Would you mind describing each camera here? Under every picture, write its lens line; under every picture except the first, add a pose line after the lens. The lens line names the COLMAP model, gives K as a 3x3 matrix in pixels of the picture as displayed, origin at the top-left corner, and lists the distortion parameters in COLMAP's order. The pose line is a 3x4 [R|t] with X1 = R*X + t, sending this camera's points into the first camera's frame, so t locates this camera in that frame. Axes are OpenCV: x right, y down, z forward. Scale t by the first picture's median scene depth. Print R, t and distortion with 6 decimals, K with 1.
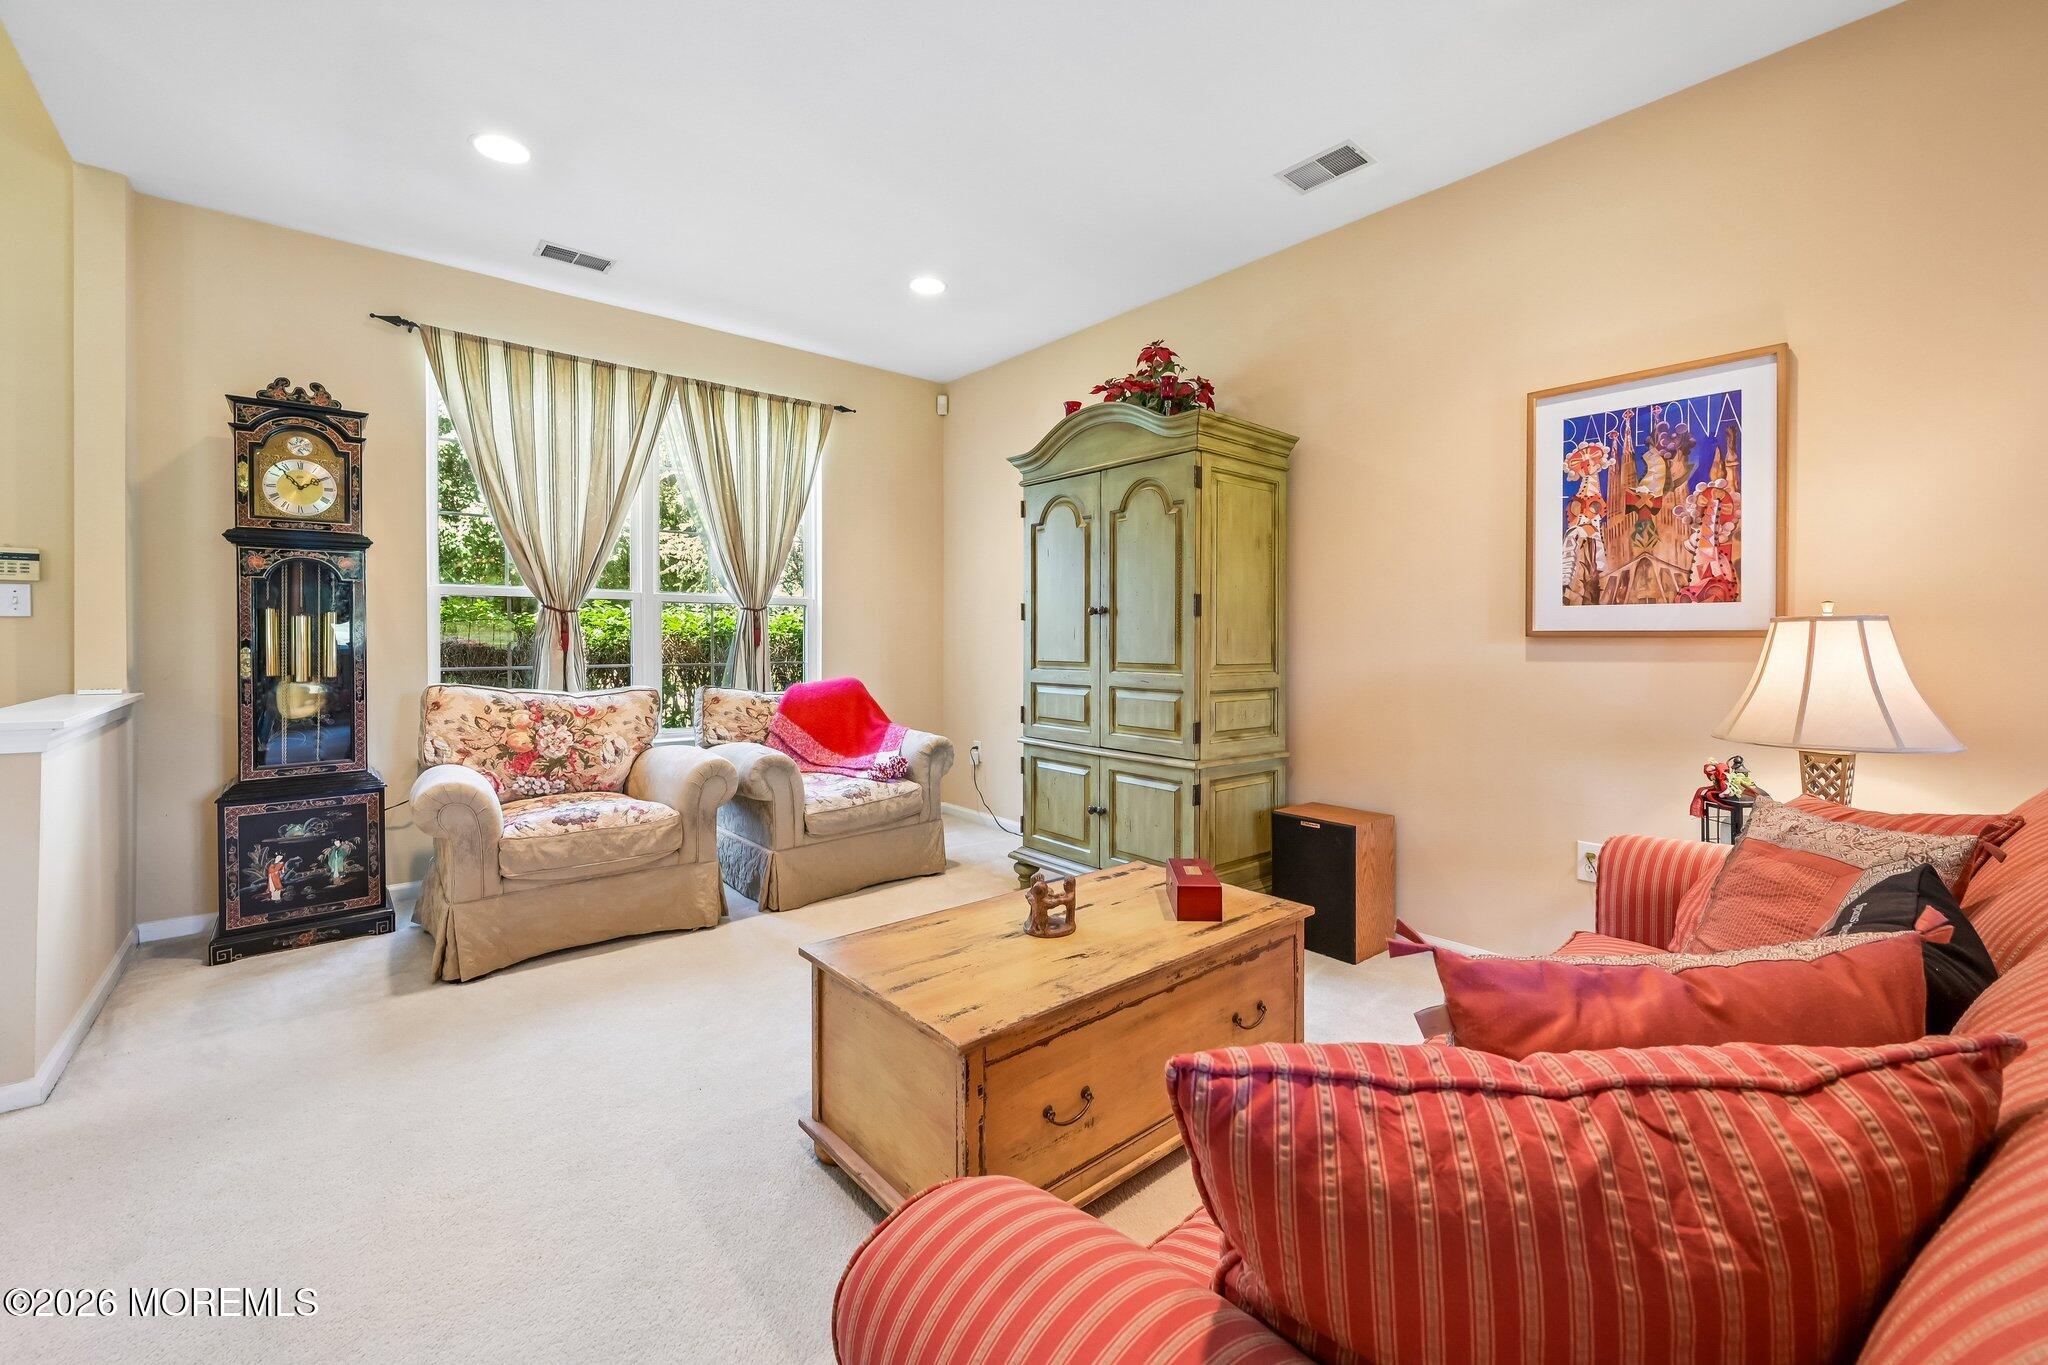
lens RADIAL K [[831.1, 0, 1032.1], [0, 831.1, 636.0], [0, 0, 1]] dist [-0.001297, 0.000149]
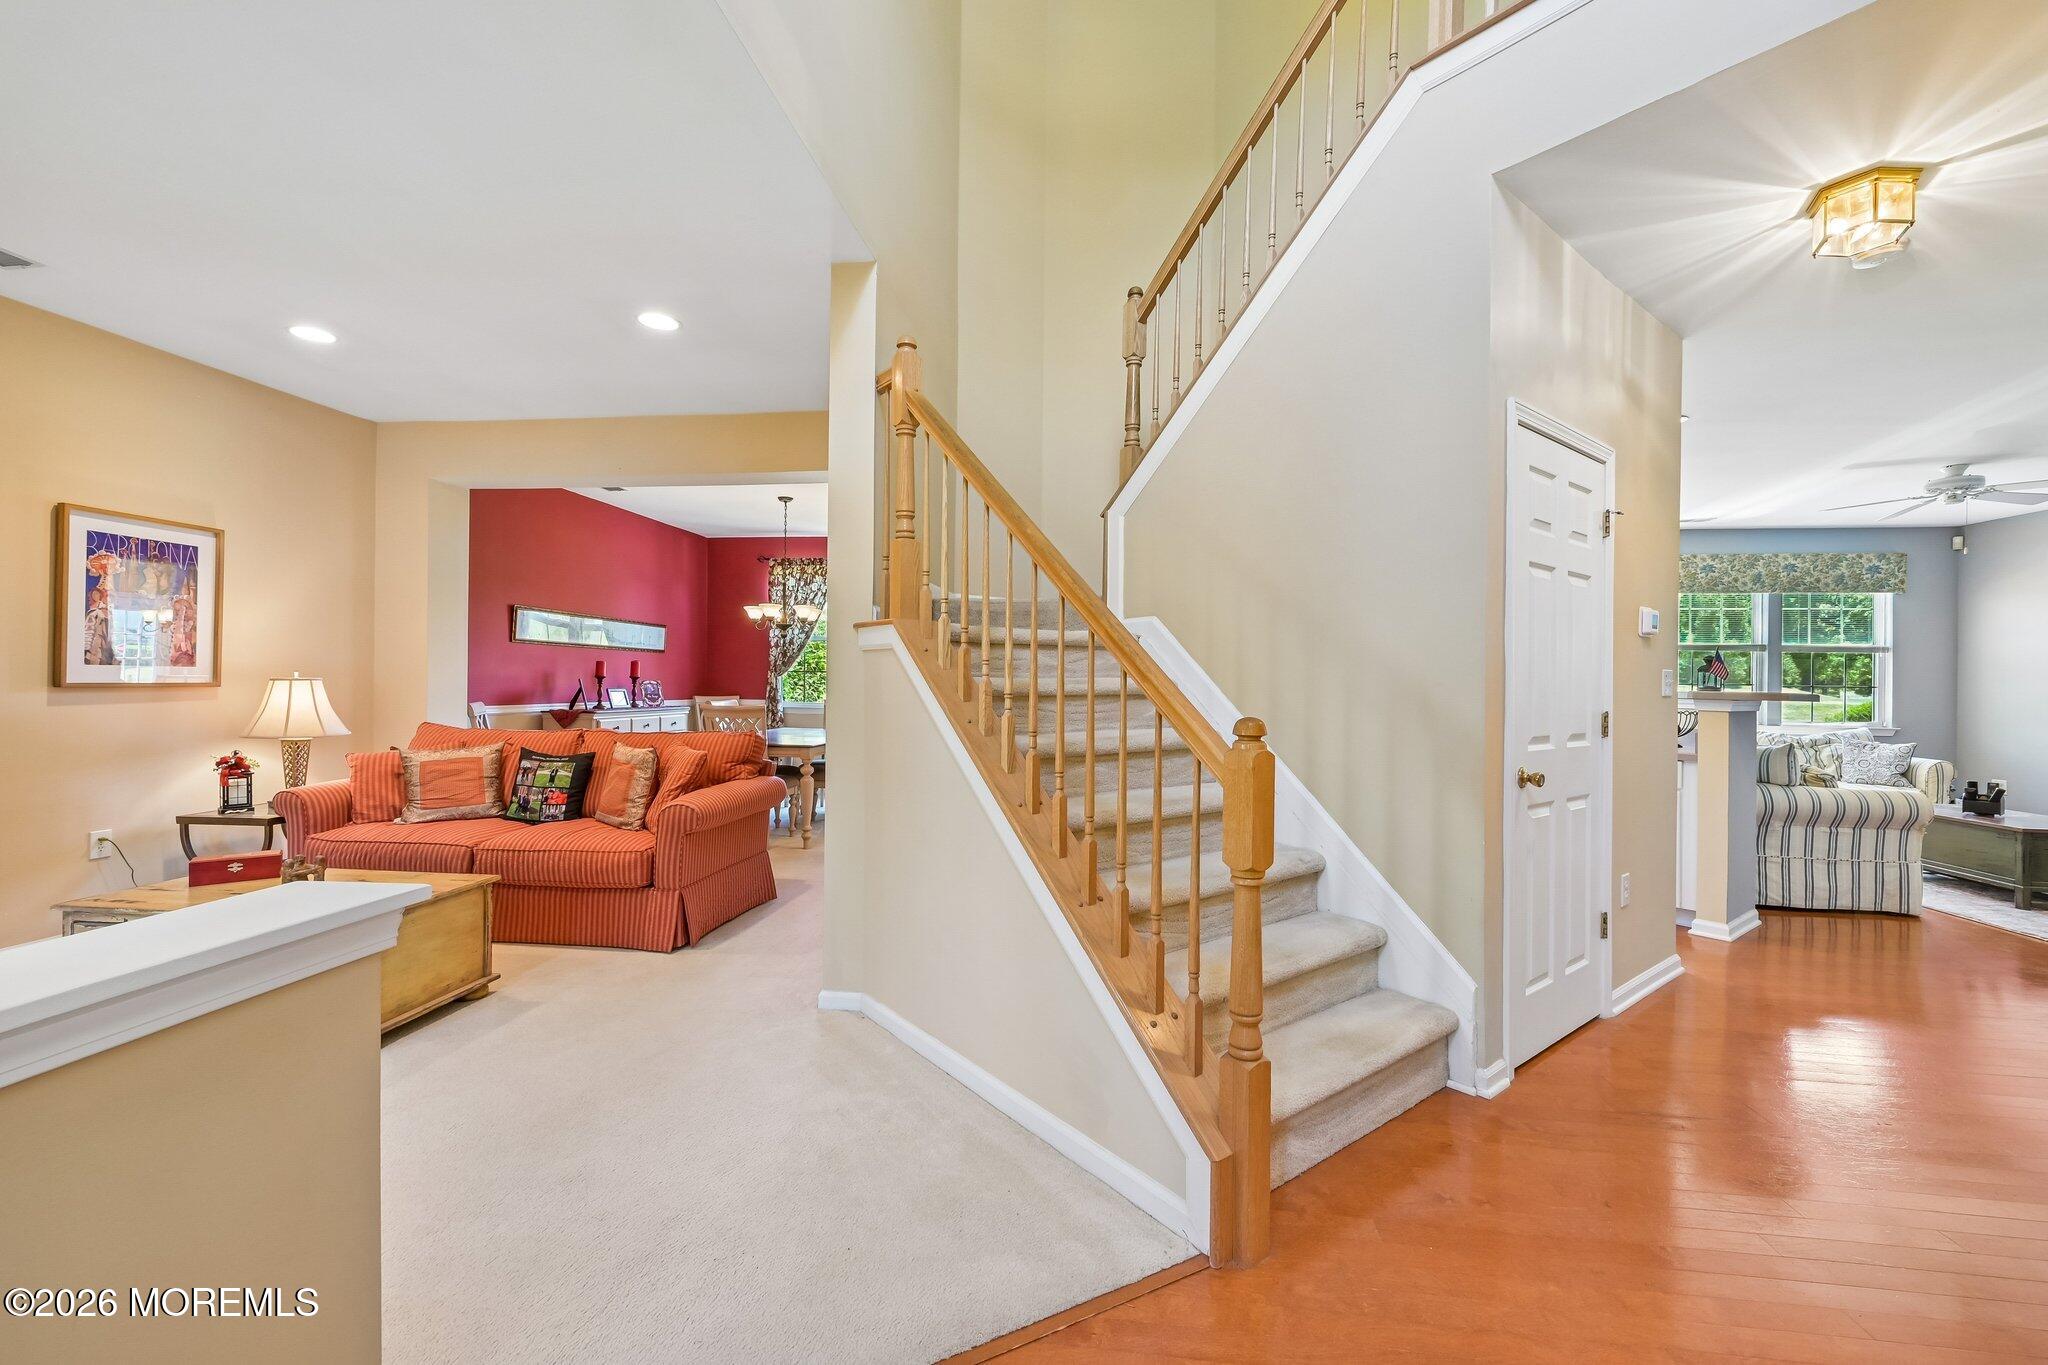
lens RADIAL K [[831.1, 0, 1028.5], [0, 831.1, 681.2], [0, 0, 1]] dist [-0.001297, 0.000149]
pose [[-0.668264, -0.010351, 0.743852, -1.196204], [-0.015070, 0.999886, 0.000375, -0.027576], [-0.743771, -0.010960, -0.668344, 0.629062]]
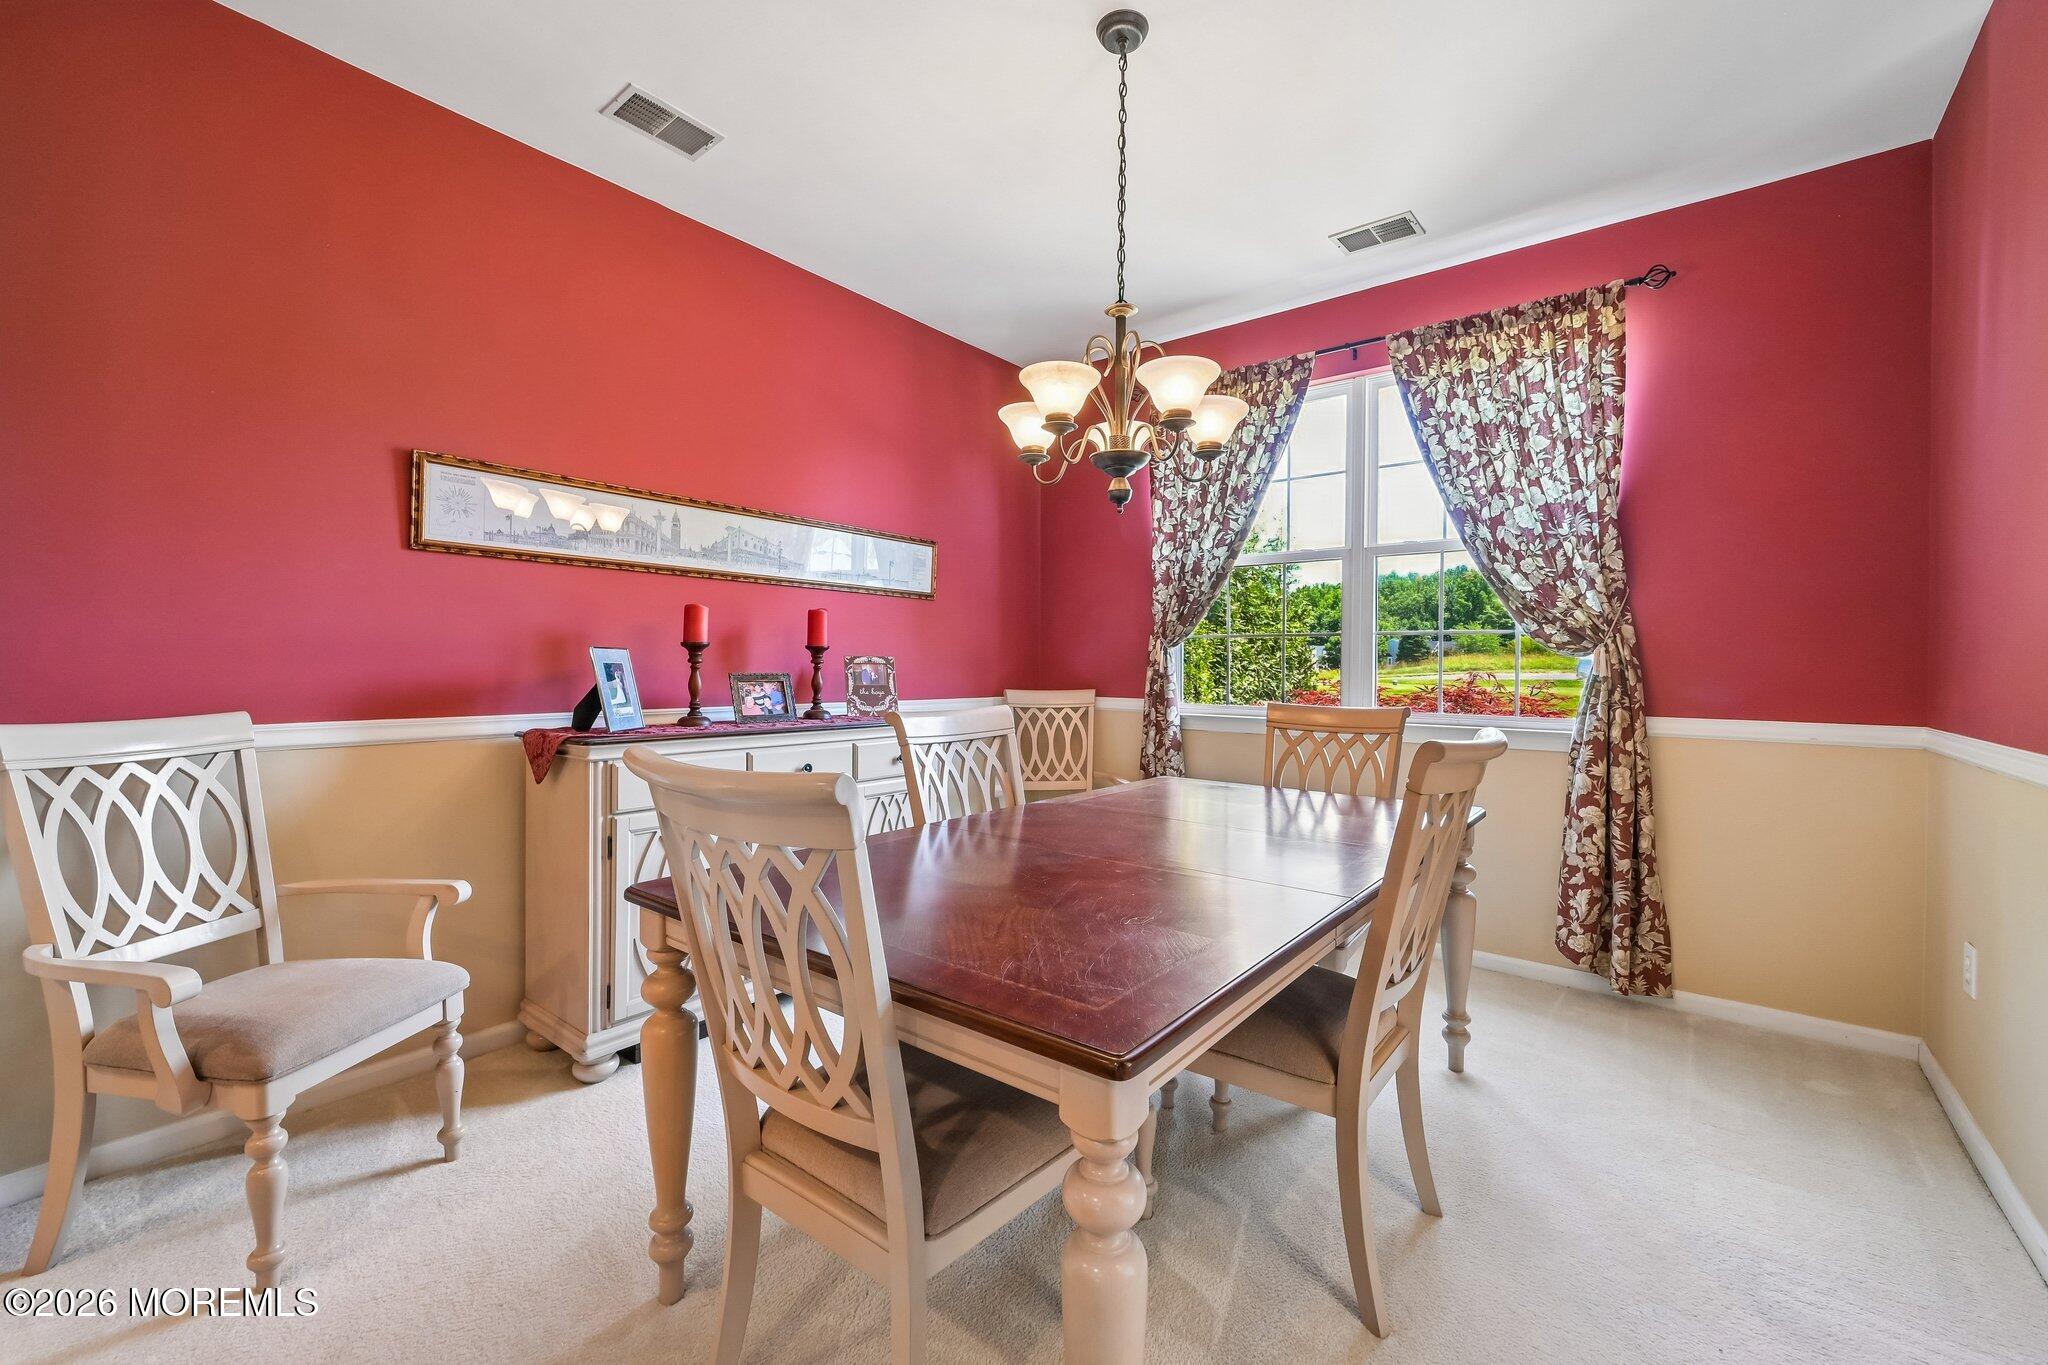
lens RADIAL K [[831.1, 0, 1032.1], [0, 831.1, 667.4], [0, 0, 1]] dist [-0.001297, 0.000149]
pose [[-0.187741, -0.008988, 0.982177, 0.246264], [-0.008908, 0.999933, 0.007448, -0.007526], [-0.982178, -0.007350, -0.187809, -0.170950]]
